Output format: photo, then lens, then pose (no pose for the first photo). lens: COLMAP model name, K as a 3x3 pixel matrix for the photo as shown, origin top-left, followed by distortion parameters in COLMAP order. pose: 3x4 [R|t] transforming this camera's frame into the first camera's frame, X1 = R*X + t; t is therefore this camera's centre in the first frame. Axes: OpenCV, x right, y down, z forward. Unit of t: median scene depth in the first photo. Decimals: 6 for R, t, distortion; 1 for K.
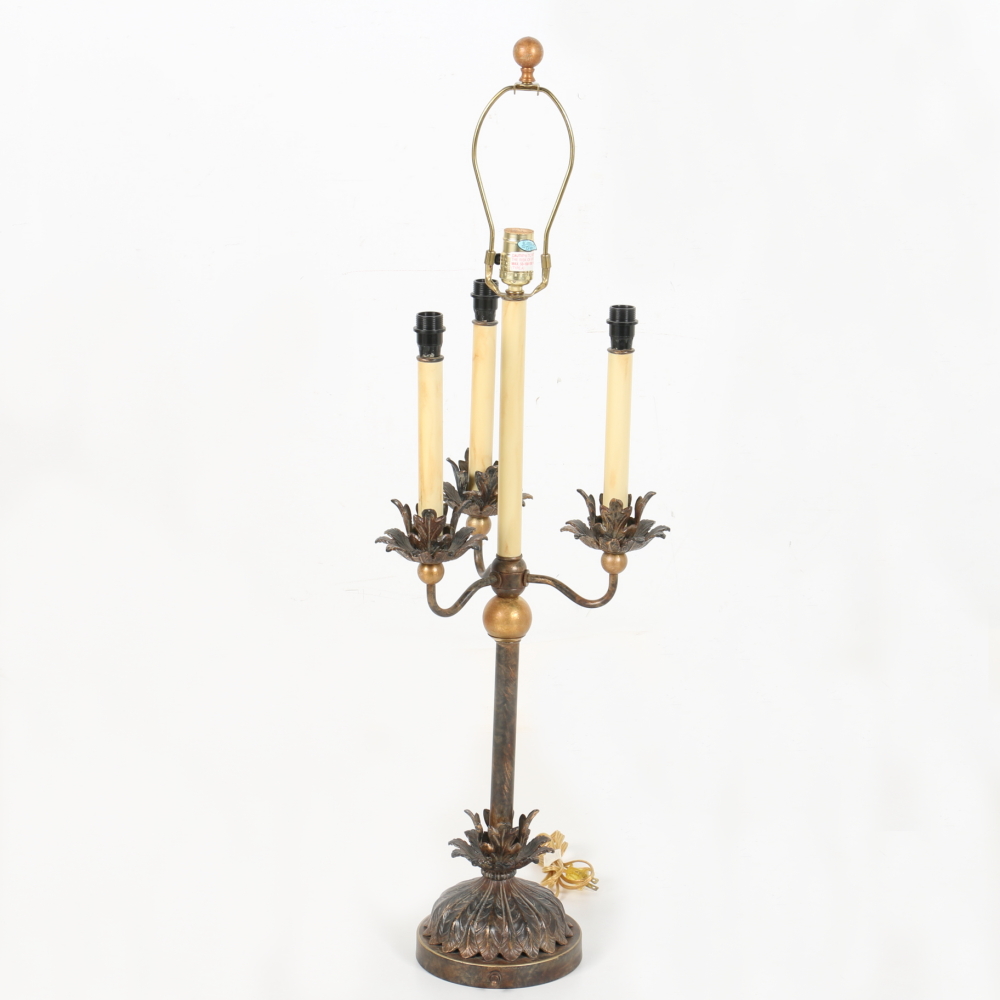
lens RADIAL K [[2618.5, 0, 499.7], [0, 2618.5, 502.7], [0, 0, 1]] dist [0.774879, 0.000000]
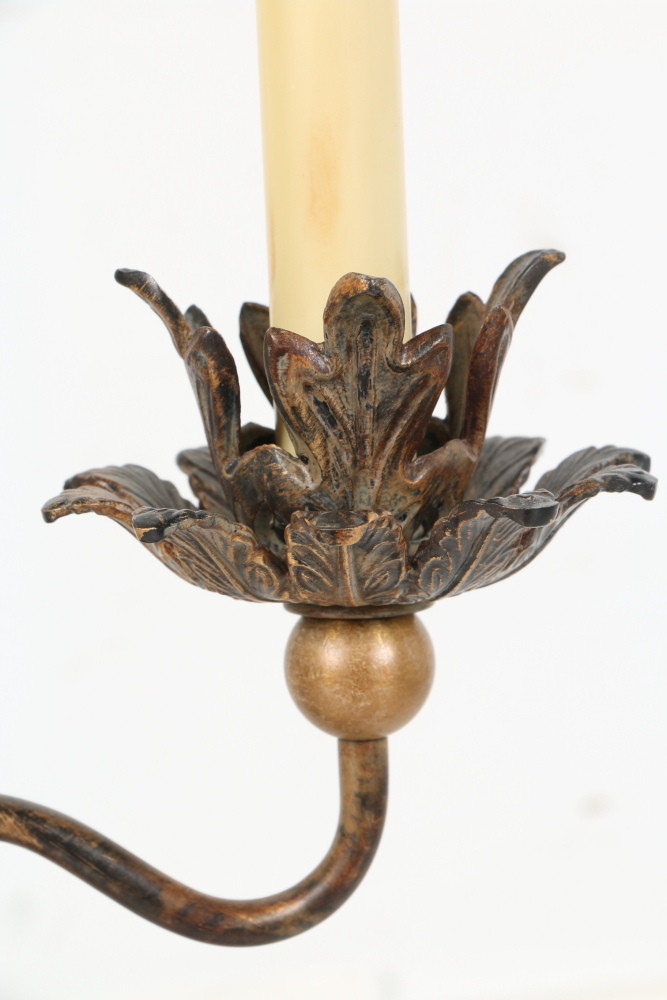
lens RADIAL K [[3870.3, 0, 333.3], [0, 3870.3, 499.2], [0, 0, 1]] dist [1.254585, 0.000000]
pose [[0.989531, -0.089036, 0.113581, 0.012911], [0.095616, 0.993960, -0.053852, 0.025401], [-0.108100, 0.064149, 0.992068, 0.744906]]
